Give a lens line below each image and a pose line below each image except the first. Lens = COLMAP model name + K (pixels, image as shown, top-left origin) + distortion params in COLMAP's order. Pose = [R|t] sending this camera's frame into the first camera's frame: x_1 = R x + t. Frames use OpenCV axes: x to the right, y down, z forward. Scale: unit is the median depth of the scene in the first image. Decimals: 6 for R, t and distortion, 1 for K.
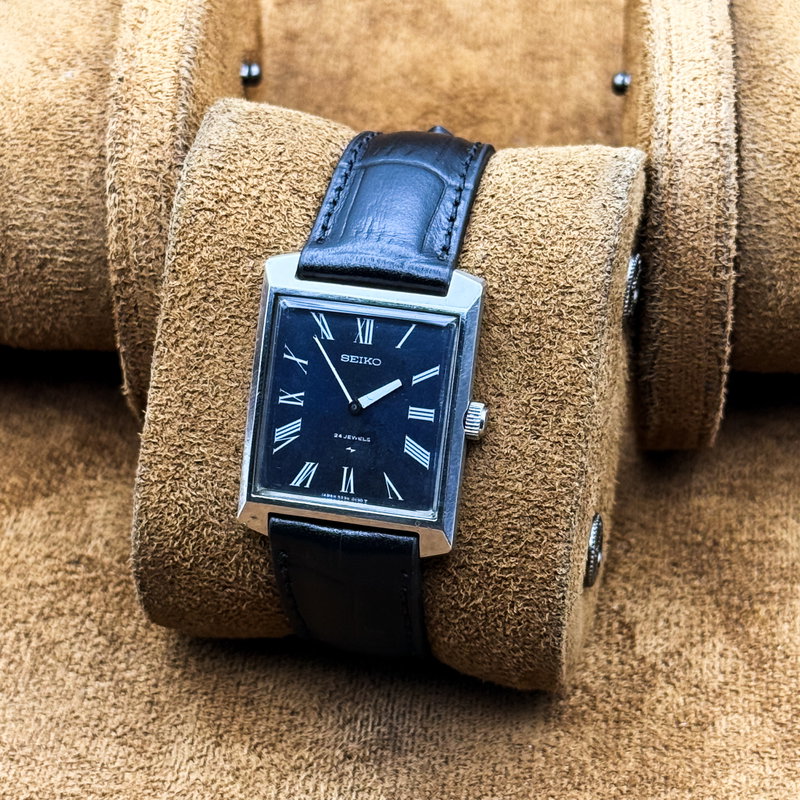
lens RADIAL K [[2331.0, 0, 418.3], [0, 2331.0, 401.1], [0, 0, 1]] dist [0.126302, 1.863258]
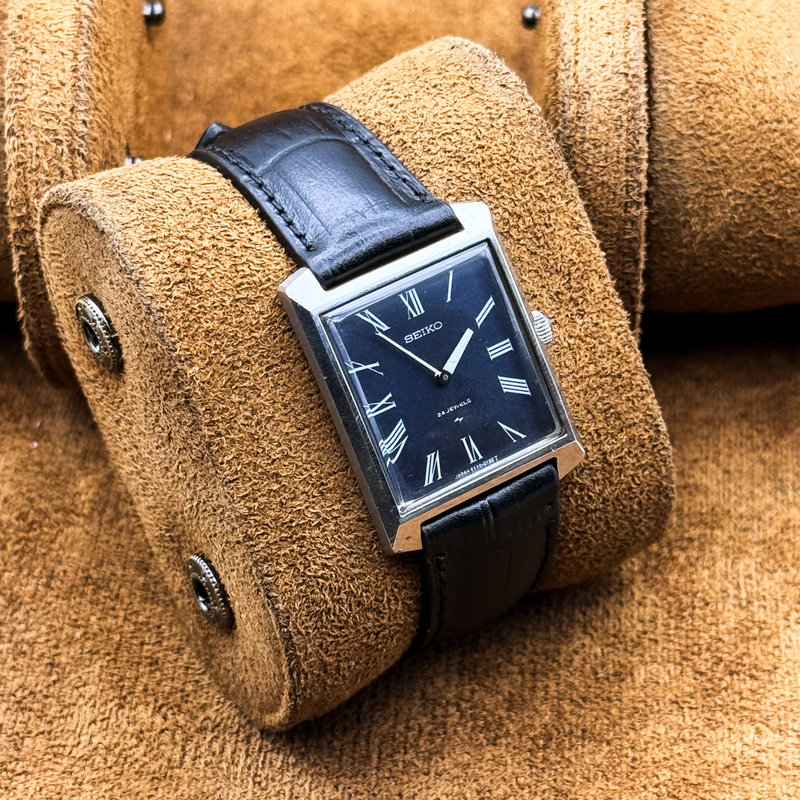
lens RADIAL K [[2331.0, 0, 418.3], [0, 2331.0, 401.1], [0, 0, 1]] dist [0.126302, 1.863258]
pose [[0.709487, -0.491861, 0.504678, -0.512807], [0.493188, 0.858094, 0.142967, -0.128708], [-0.503381, 0.147468, 0.851387, 0.196518]]
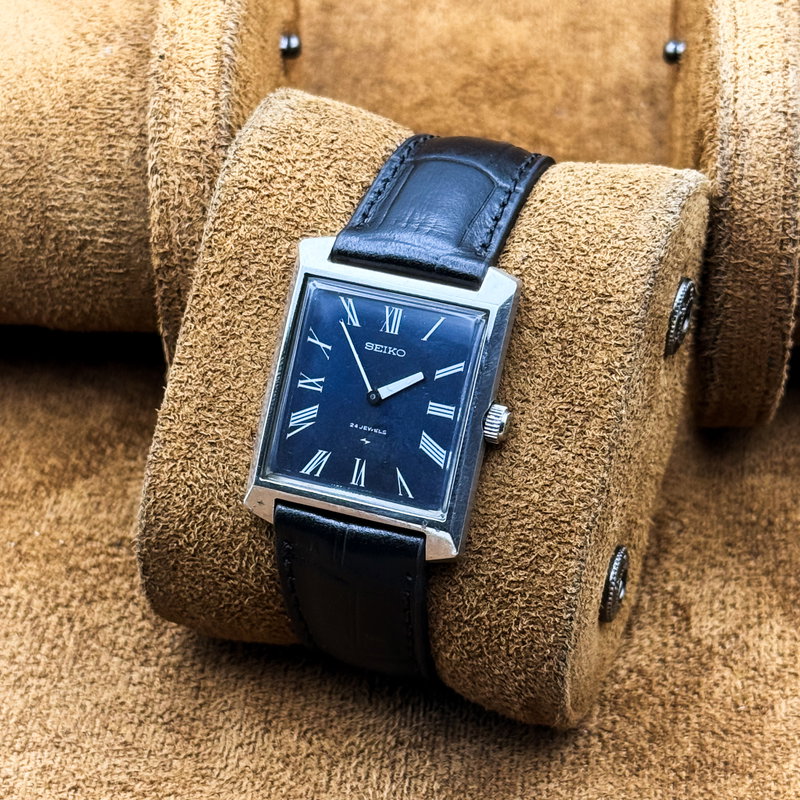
lens RADIAL K [[2331.0, 0, 418.3], [0, 2331.0, 401.1], [0, 0, 1]] dist [0.126302, 1.863258]
pose [[0.992145, 0.098237, -0.077452, 0.065389], [-0.104033, 0.991762, -0.074732, 0.073752], [0.069472, 0.082203, 0.994191, 0.040556]]
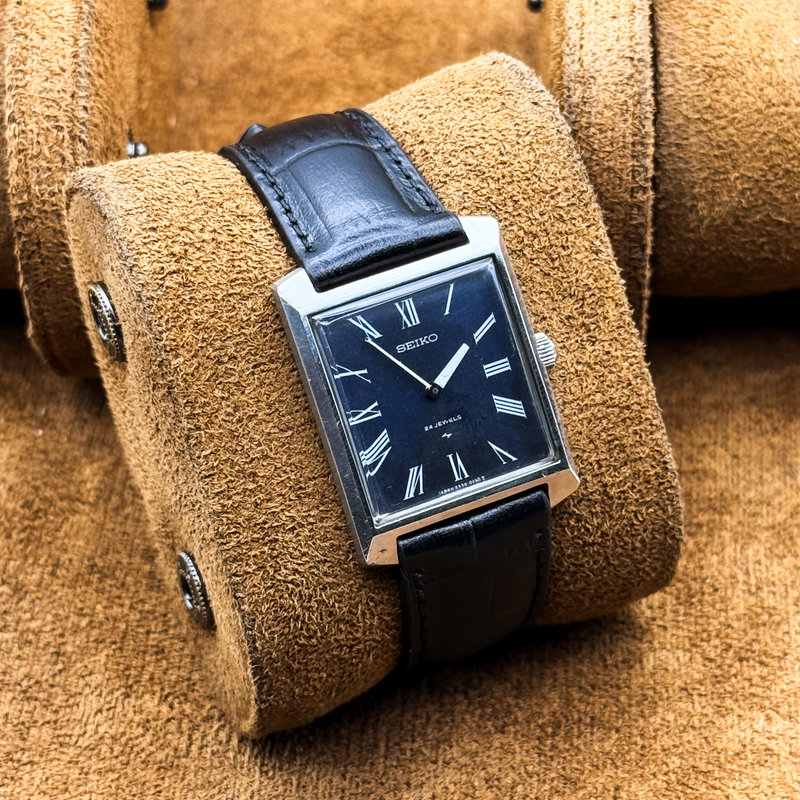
lens RADIAL K [[2331.0, 0, 418.3], [0, 2331.0, 401.1], [0, 0, 1]] dist [0.126302, 1.863258]
pose [[0.802991, -0.414282, 0.428457, -0.427835], [0.430501, 0.900337, 0.063729, -0.055255], [-0.412158, 0.133277, 0.901312, 0.163084]]
